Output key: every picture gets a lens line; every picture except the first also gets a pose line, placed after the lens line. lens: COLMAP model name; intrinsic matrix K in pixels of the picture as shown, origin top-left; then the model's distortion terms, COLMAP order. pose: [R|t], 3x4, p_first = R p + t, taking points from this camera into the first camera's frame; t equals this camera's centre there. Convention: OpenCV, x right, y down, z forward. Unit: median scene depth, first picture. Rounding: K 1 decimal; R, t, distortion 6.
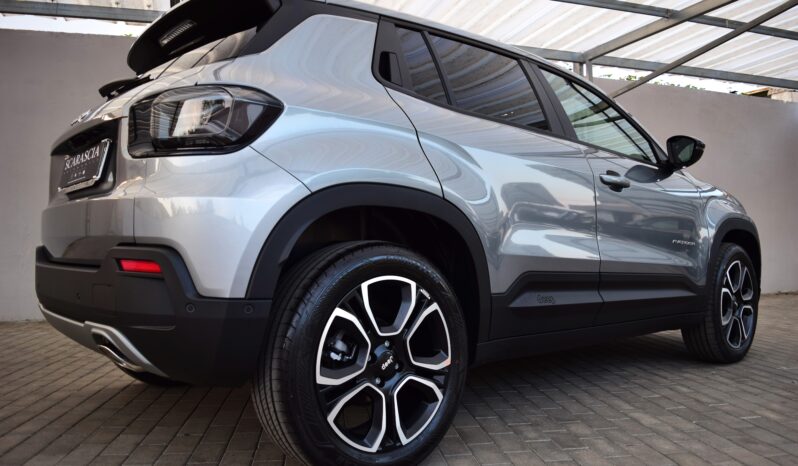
lens RADIAL K [[624.2, 0, 401.1], [0, 624.2, 243.9], [0, 0, 1]] dist [-0.074675, 0.003149]
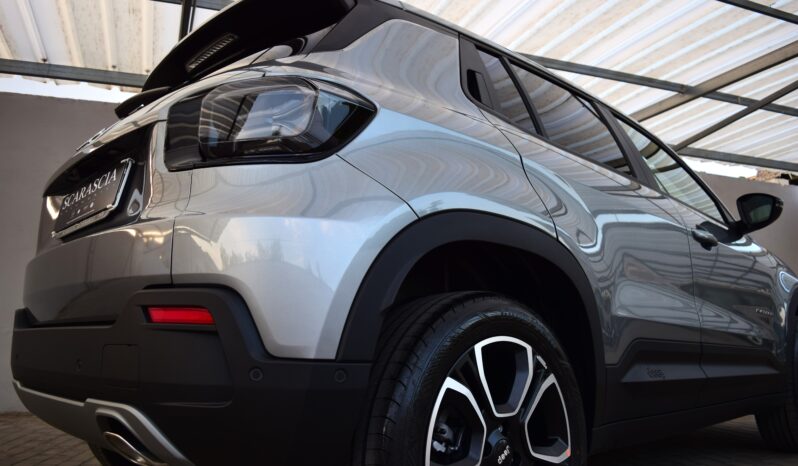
lens RADIAL K [[624.2, 0, 401.1], [0, 624.2, 243.9], [0, 0, 1]] dist [-0.074675, 0.003149]
pose [[0.999014, 0.005209, 0.044090, -0.166552], [0.001543, 0.988421, -0.151729, 0.051698], [-0.044370, 0.151648, 0.987438, 0.230545]]
